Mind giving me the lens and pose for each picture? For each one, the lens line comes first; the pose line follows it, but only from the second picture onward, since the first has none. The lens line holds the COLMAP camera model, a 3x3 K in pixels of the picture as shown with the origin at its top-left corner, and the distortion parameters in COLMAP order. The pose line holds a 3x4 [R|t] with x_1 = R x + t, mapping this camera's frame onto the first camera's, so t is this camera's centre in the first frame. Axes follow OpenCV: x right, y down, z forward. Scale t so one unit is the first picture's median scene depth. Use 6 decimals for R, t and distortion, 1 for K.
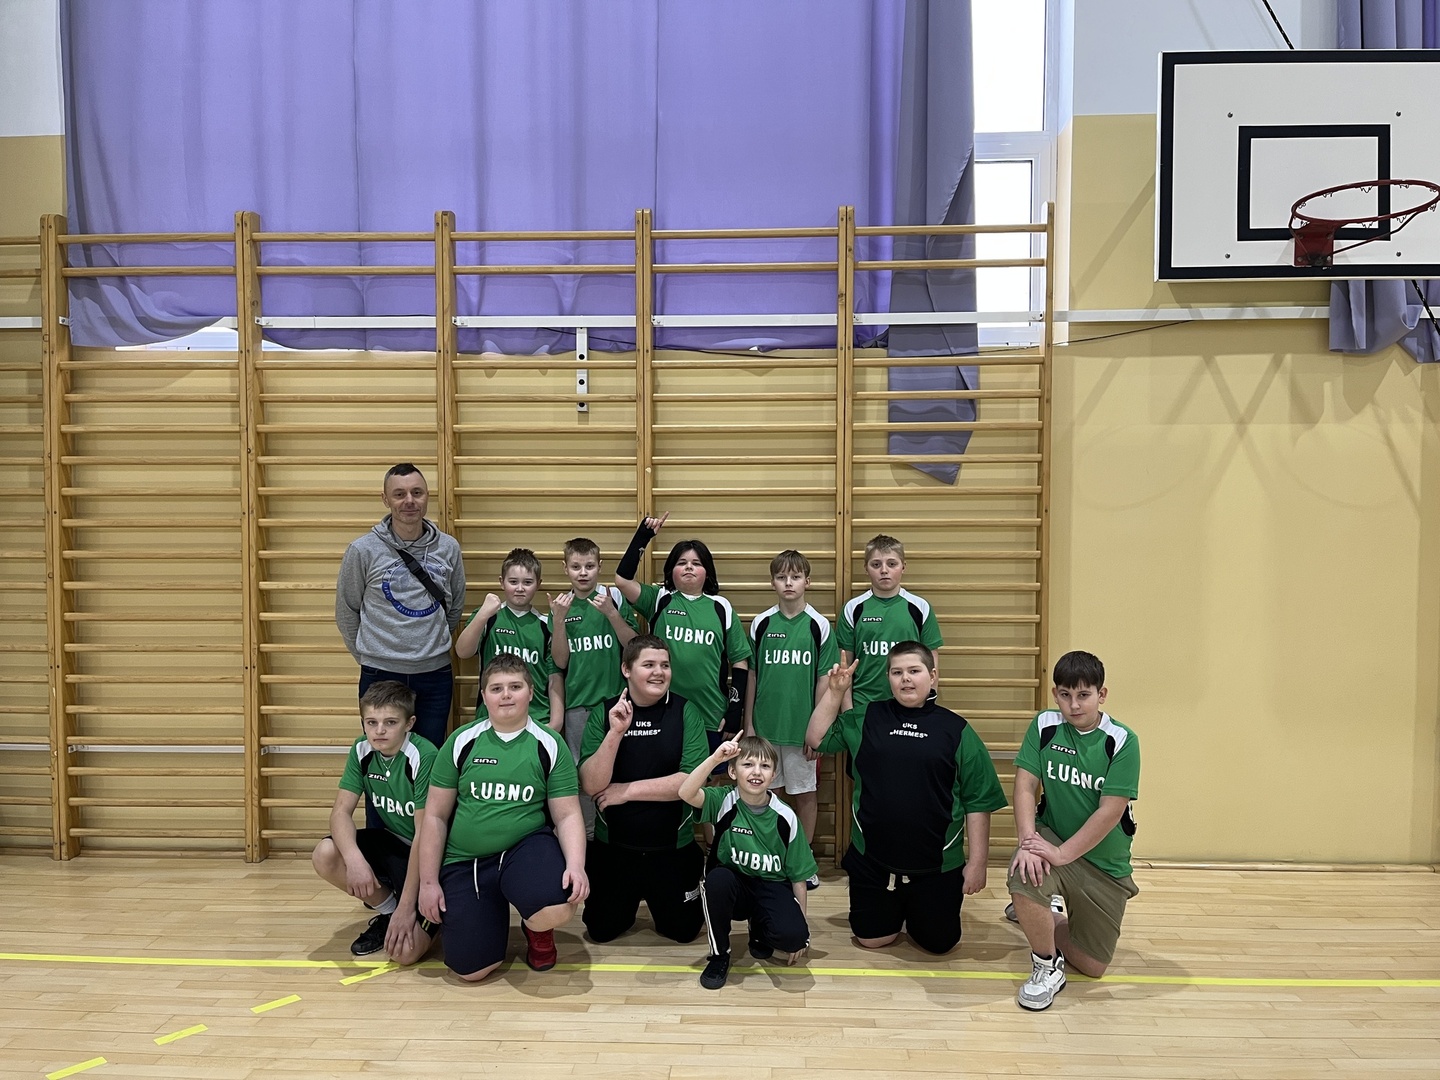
lens RADIAL K [[1091.3, 0, 651.3], [0, 1091.3, 539.9], [0, 0, 1]] dist [0.049757, -0.060172]
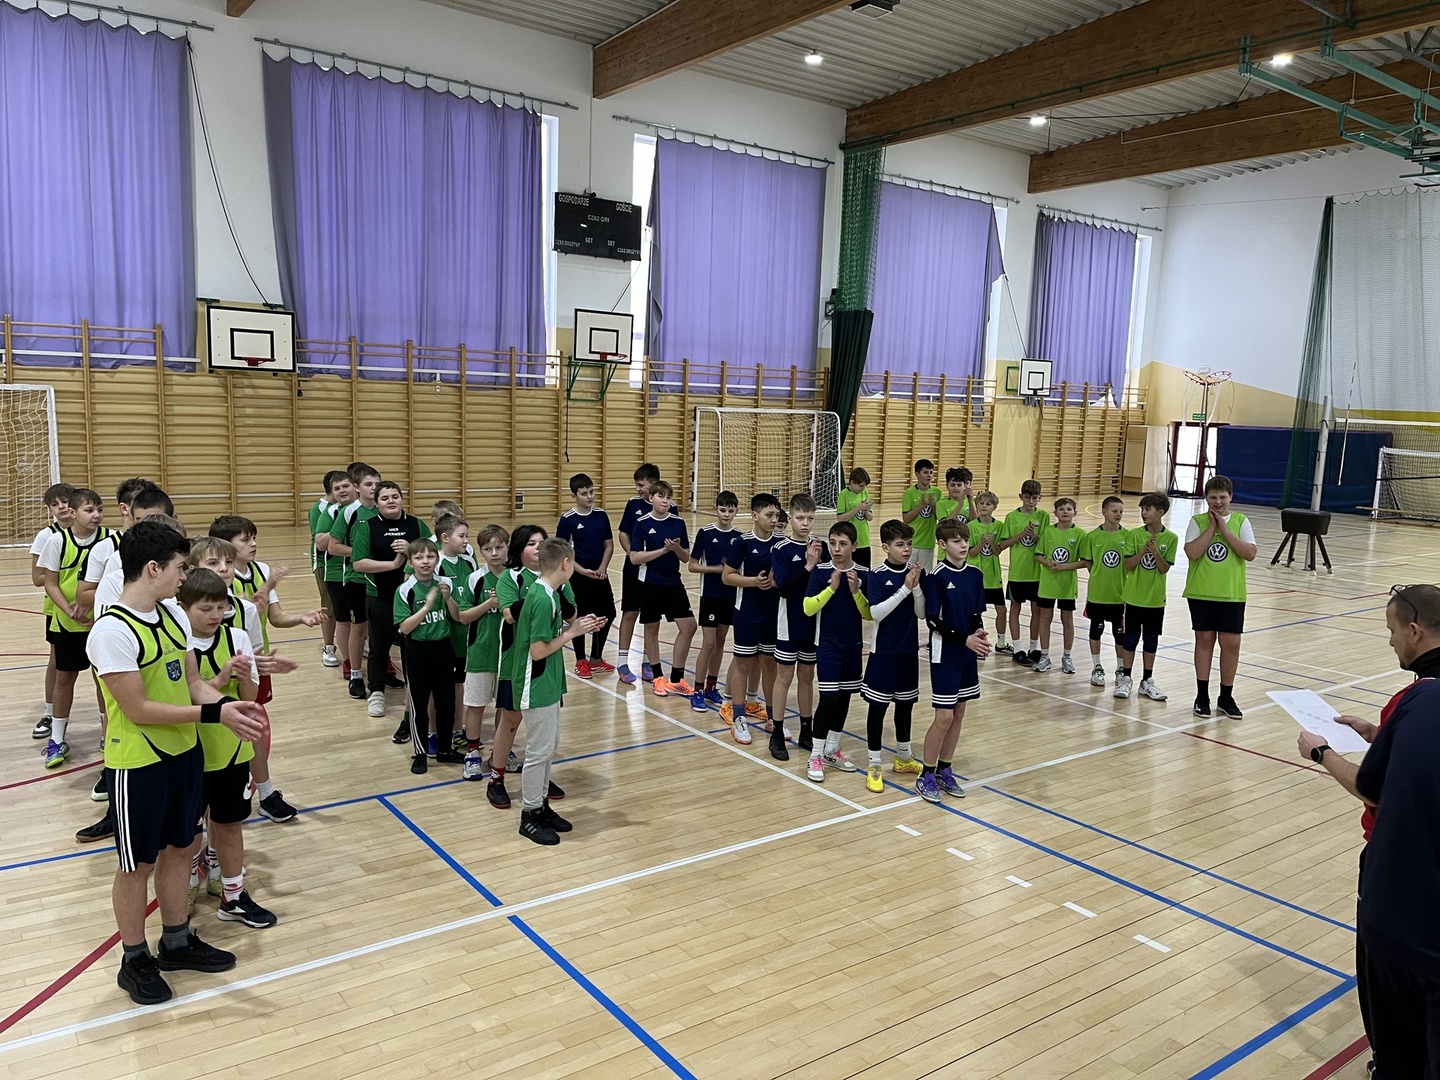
lens RADIAL K [[1091.3, 0, 727.7], [0, 1091.3, 548.2], [0, 0, 1]] dist [0.049757, -0.060172]
pose [[0.776148, -0.057440, 0.627929, -4.015187], [0.002593, 0.996125, 0.087916, 0.058290], [-0.630545, -0.066608, 0.773289, -2.356900]]
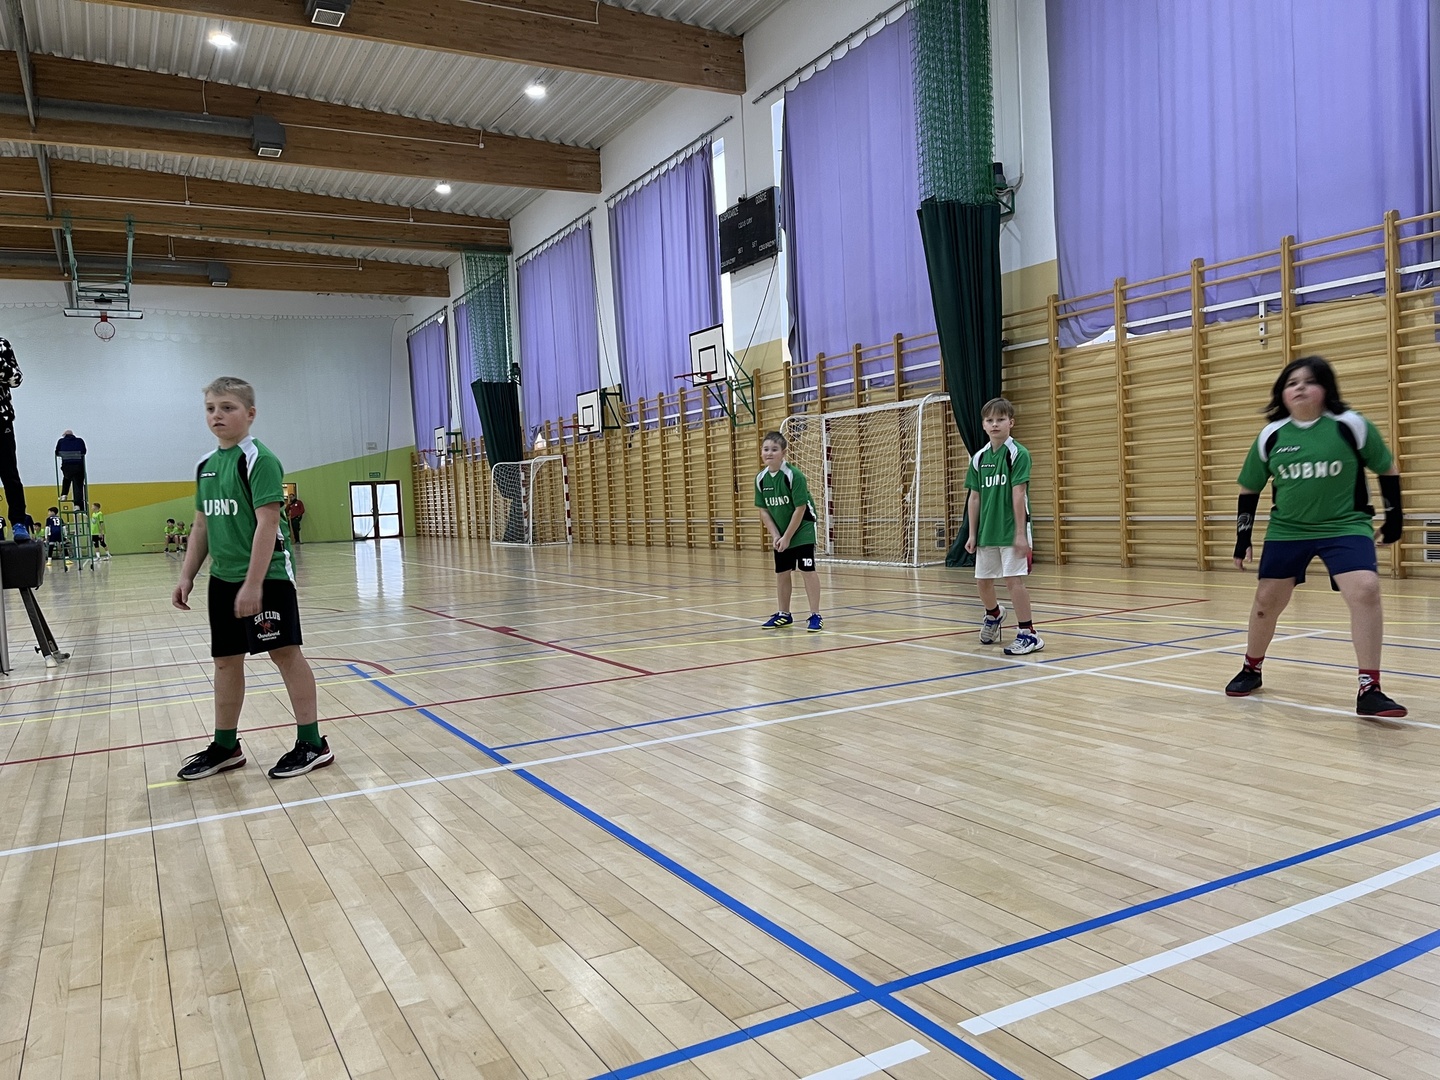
lens RADIAL K [[1091.3, 0, 717.2], [0, 1091.3, 530.6], [0, 0, 1]] dist [0.049757, -0.060172]
pose [[0.517106, 0.002019, -0.855919, 1.141135], [0.008600, 0.999934, 0.007555, 0.196870], [0.855878, -0.011268, 0.517054, -0.880852]]
